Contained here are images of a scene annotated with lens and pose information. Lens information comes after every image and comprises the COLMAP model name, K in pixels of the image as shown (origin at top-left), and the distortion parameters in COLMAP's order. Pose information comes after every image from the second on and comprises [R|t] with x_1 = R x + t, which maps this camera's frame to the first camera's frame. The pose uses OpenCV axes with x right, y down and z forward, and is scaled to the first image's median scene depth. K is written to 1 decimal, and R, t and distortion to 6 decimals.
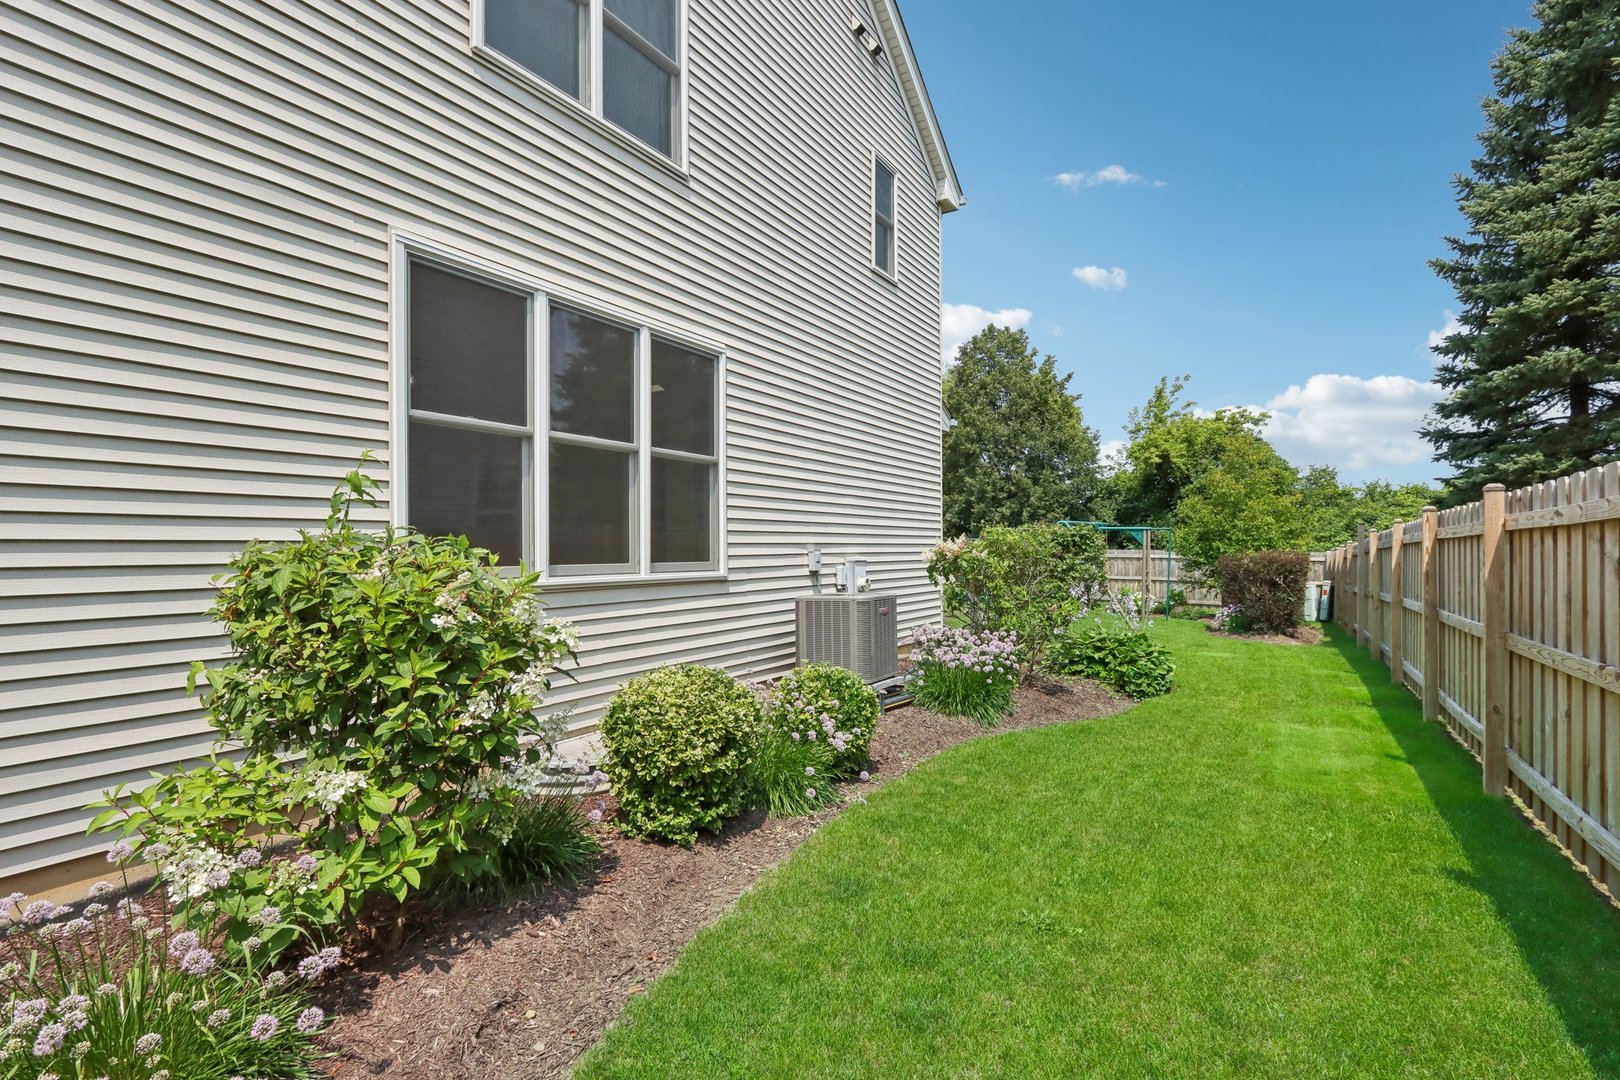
lens RADIAL K [[779.8, 0, 810.0], [0, 779.8, 543.8], [0, 0, 1]] dist [-0.015368, 0.001235]
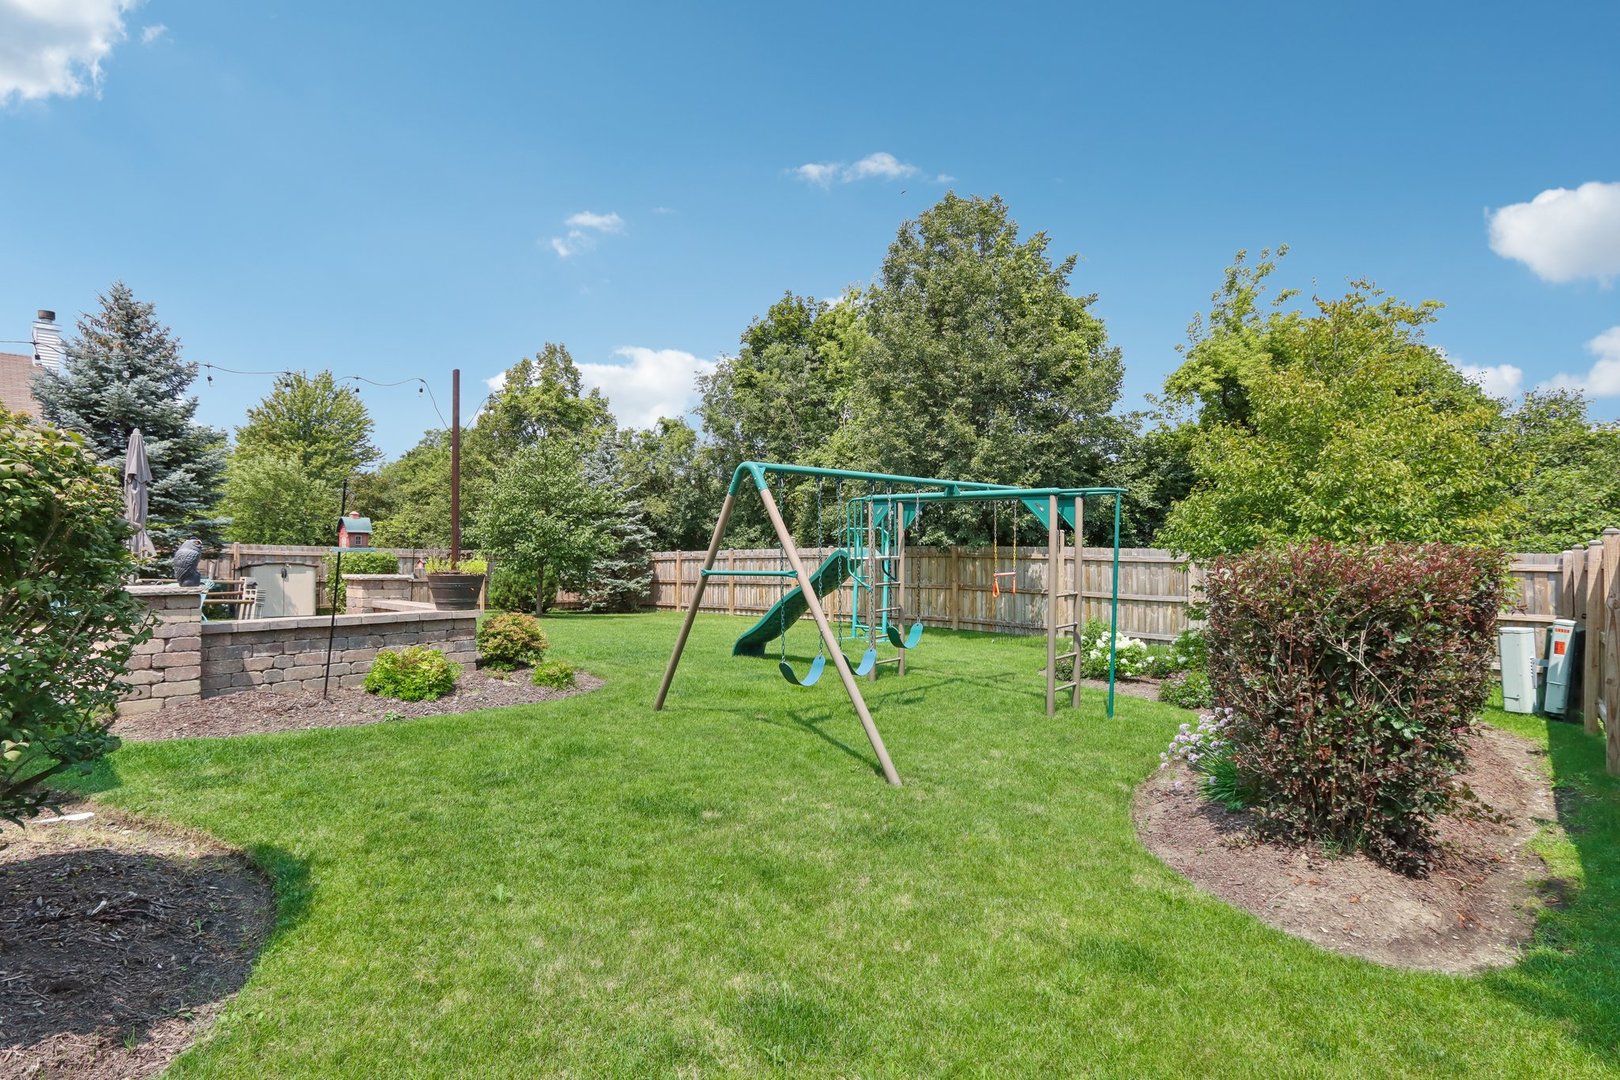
lens RADIAL K [[779.8, 0, 809.0], [0, 779.8, 542.4], [0, 0, 1]] dist [-0.015368, 0.001235]
pose [[0.982590, 0.002528, -0.185768, 0.302576], [-0.003641, 0.999977, -0.005650, 0.008519], [0.185750, 0.006228, 0.982577, 0.454070]]
